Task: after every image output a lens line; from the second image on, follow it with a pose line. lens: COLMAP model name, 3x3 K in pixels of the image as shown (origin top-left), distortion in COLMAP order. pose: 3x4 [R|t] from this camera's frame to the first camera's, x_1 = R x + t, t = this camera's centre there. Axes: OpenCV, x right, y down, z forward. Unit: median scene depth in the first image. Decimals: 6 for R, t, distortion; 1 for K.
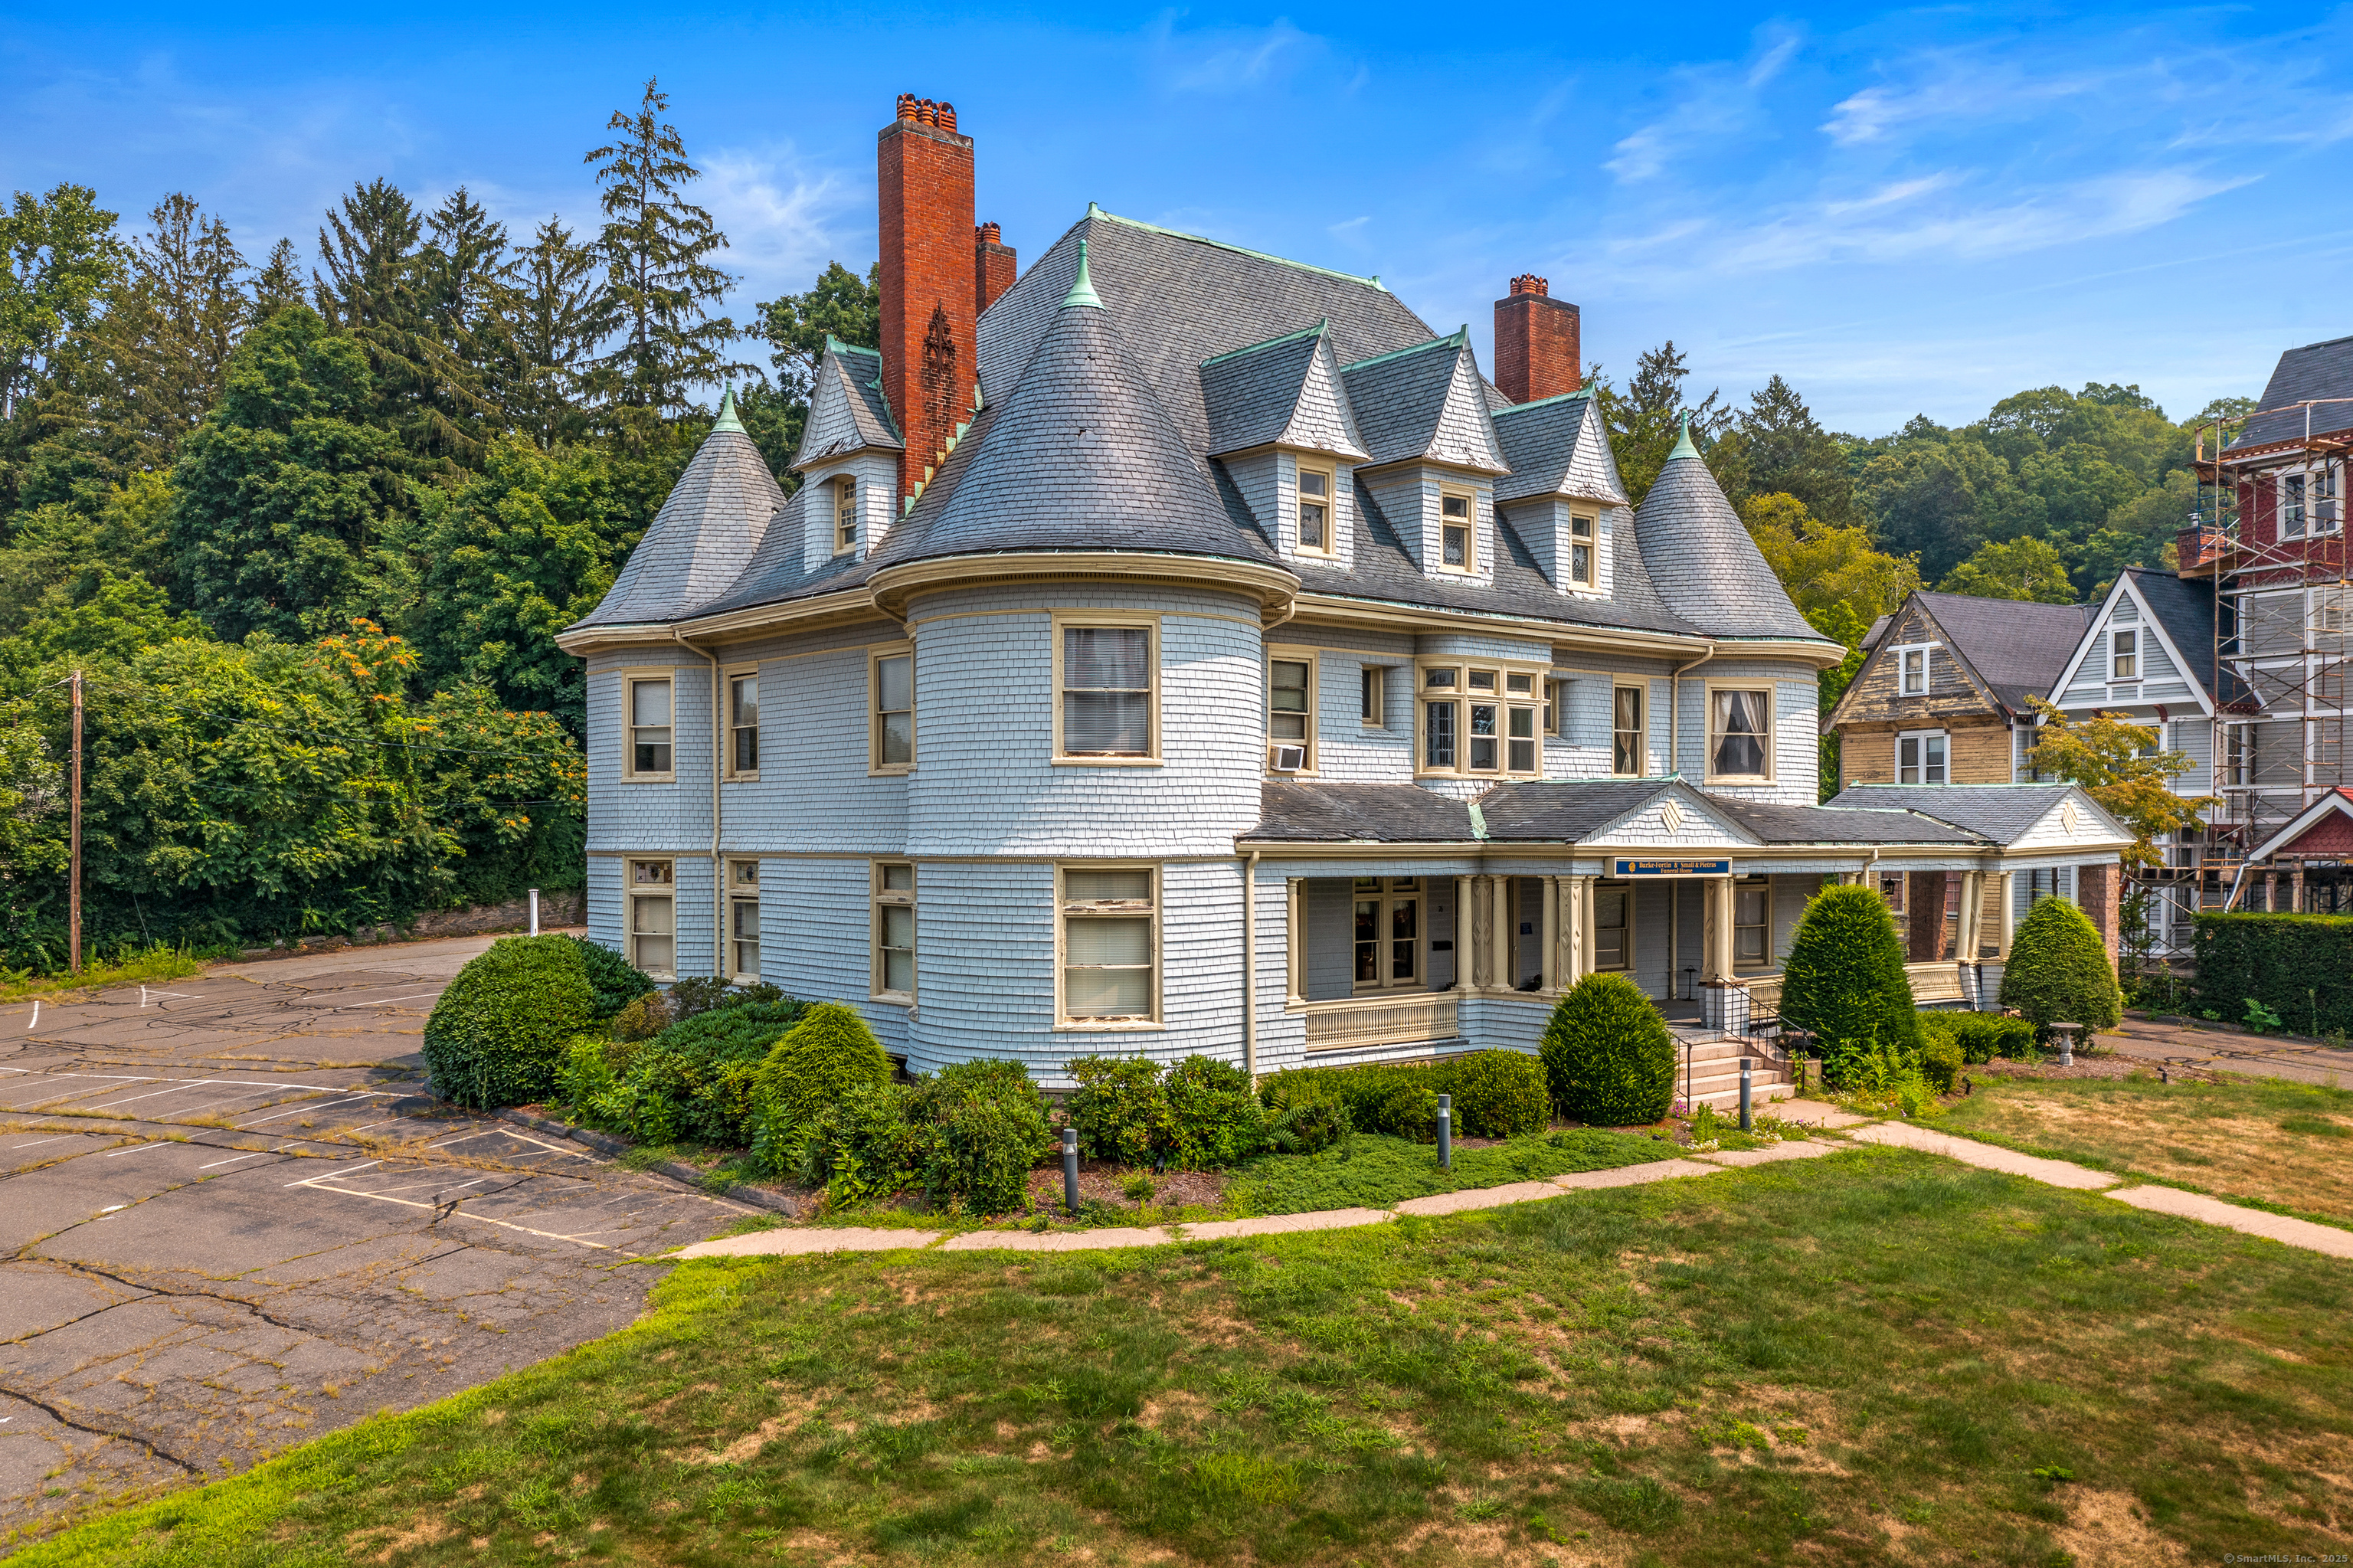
lens RADIAL K [[1996.3, 0, 1176.5], [0, 1996.3, 784.0], [0, 0, 1]] dist [-0.002218, 0.004678]
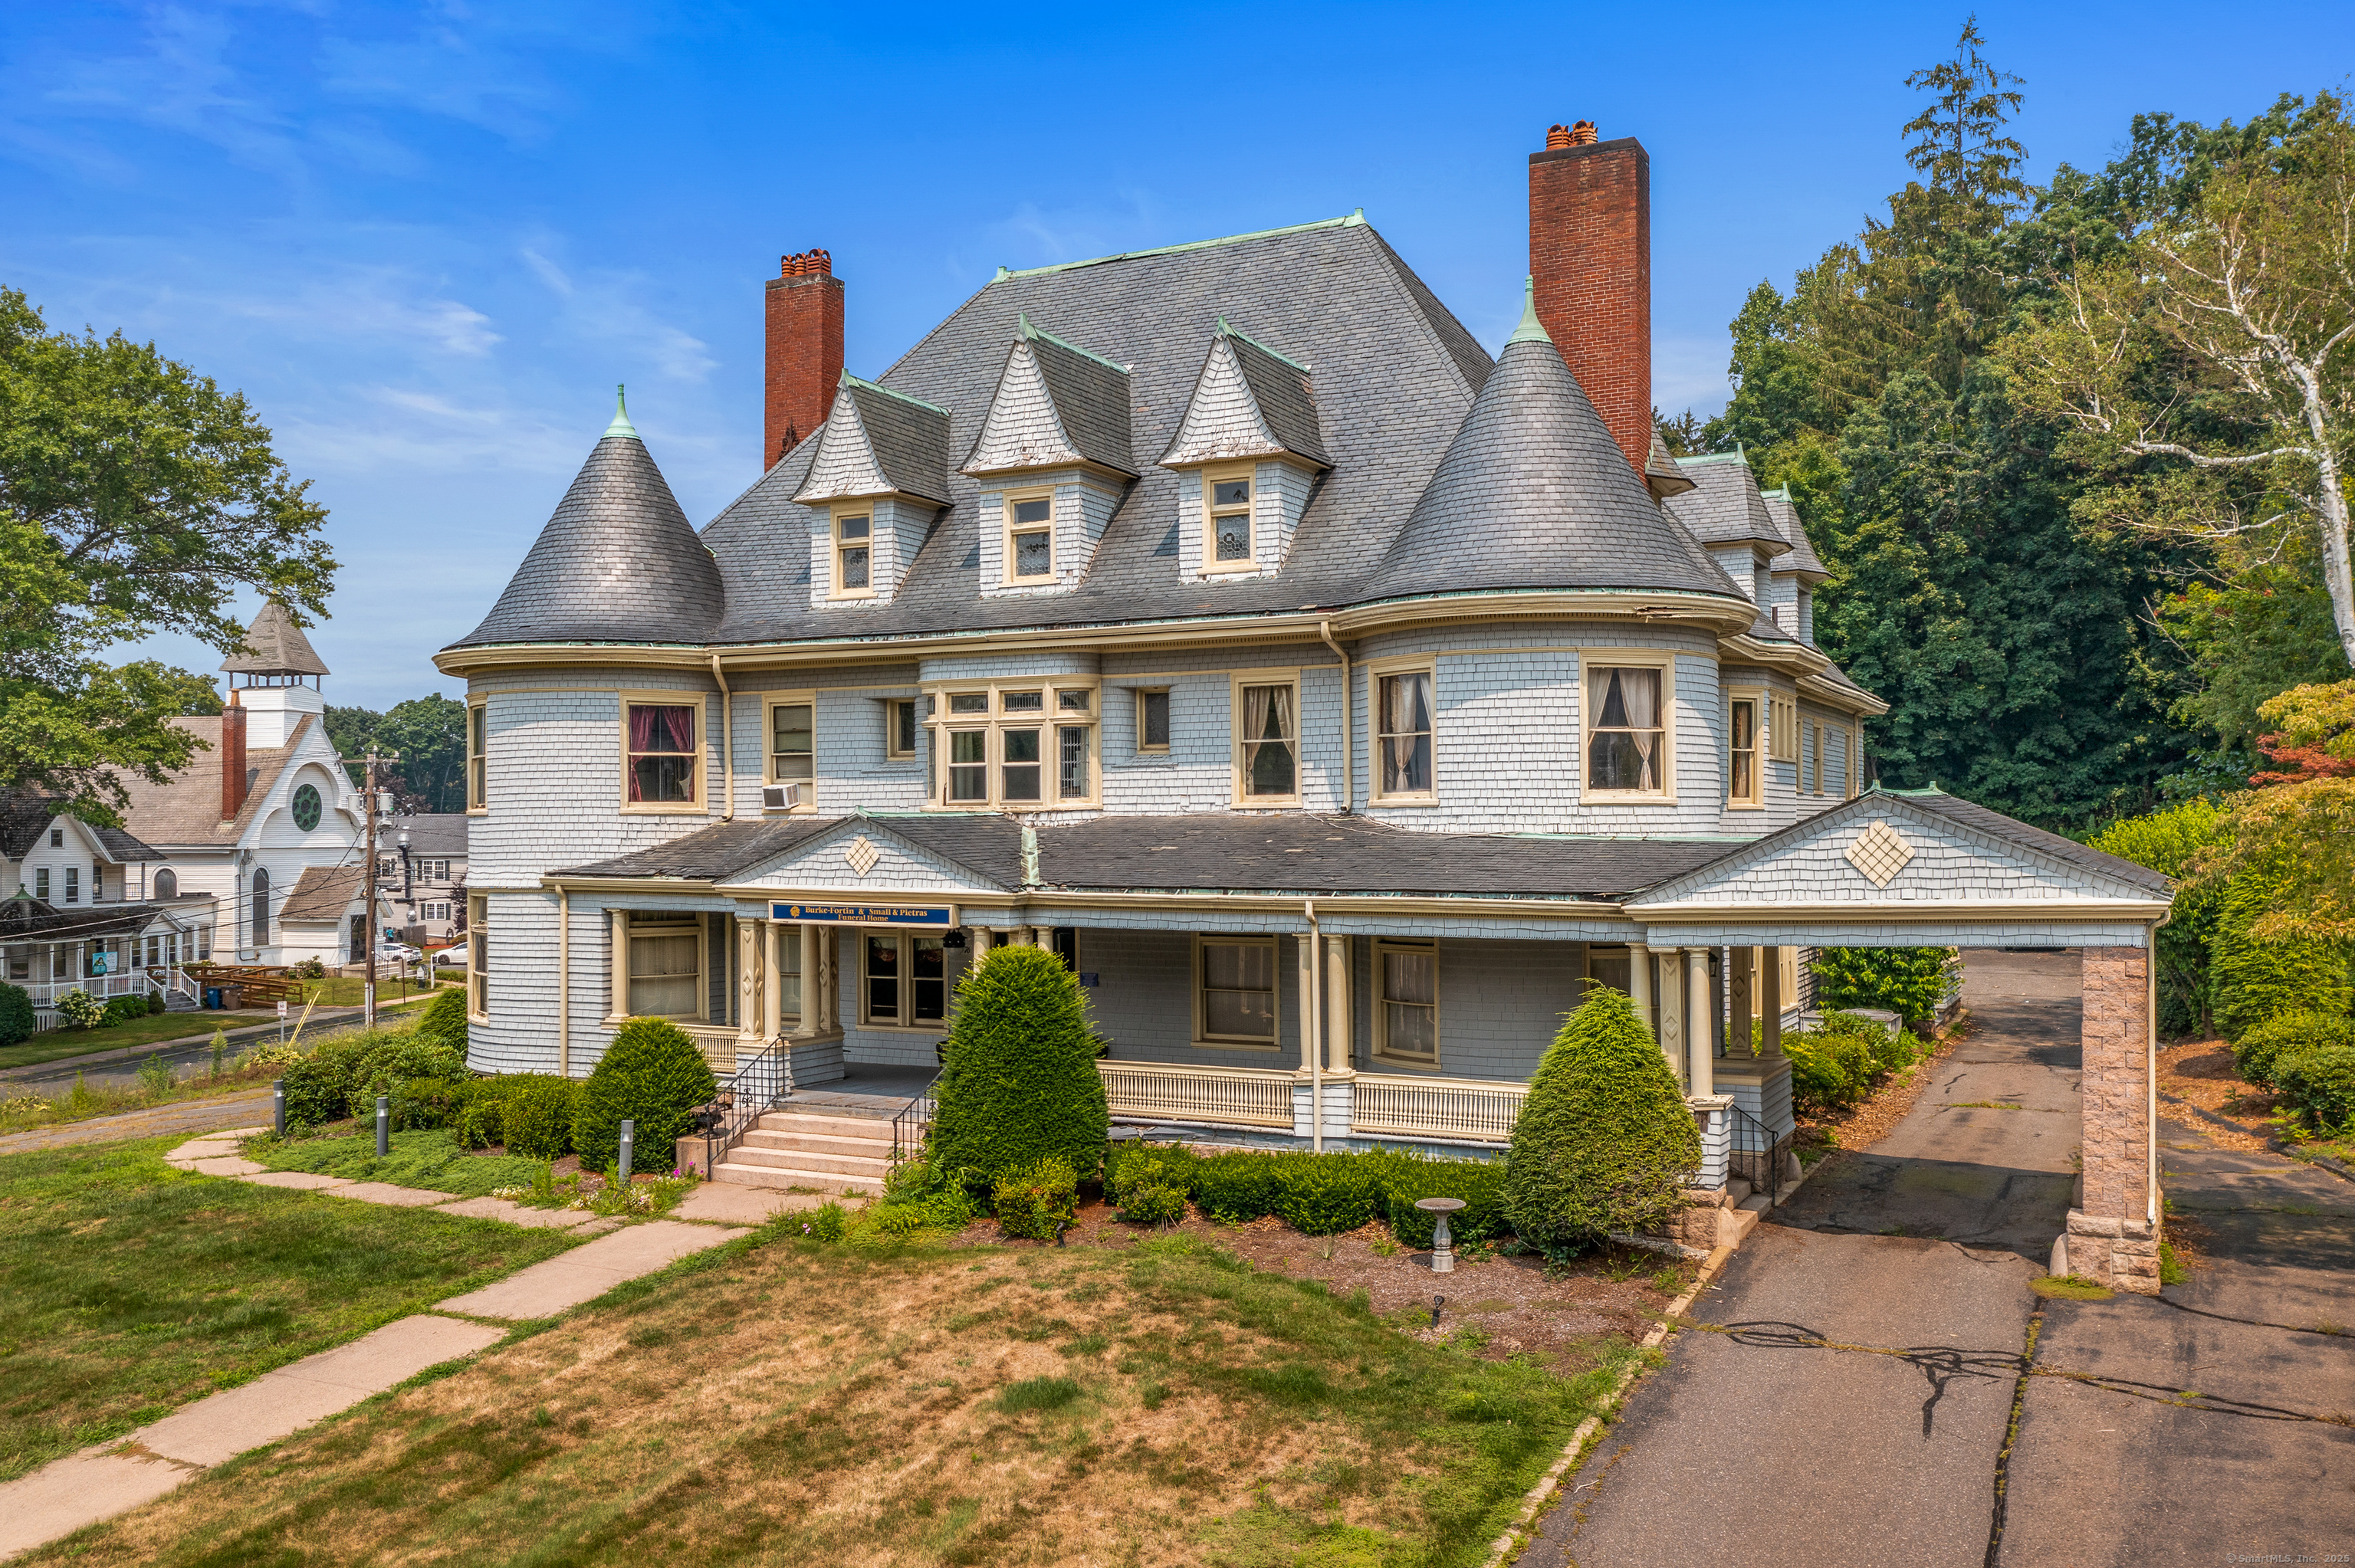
lens RADIAL K [[1971.8, 0, 1117.4], [0, 1971.8, 714.0], [0, 0, 1]] dist [-0.006137, 0.009237]
pose [[0.357503, -0.054202, -0.932338, 1.034572], [0.028031, 0.998487, -0.047300, -0.002074], [0.933491, -0.009224, 0.358482, 0.741124]]
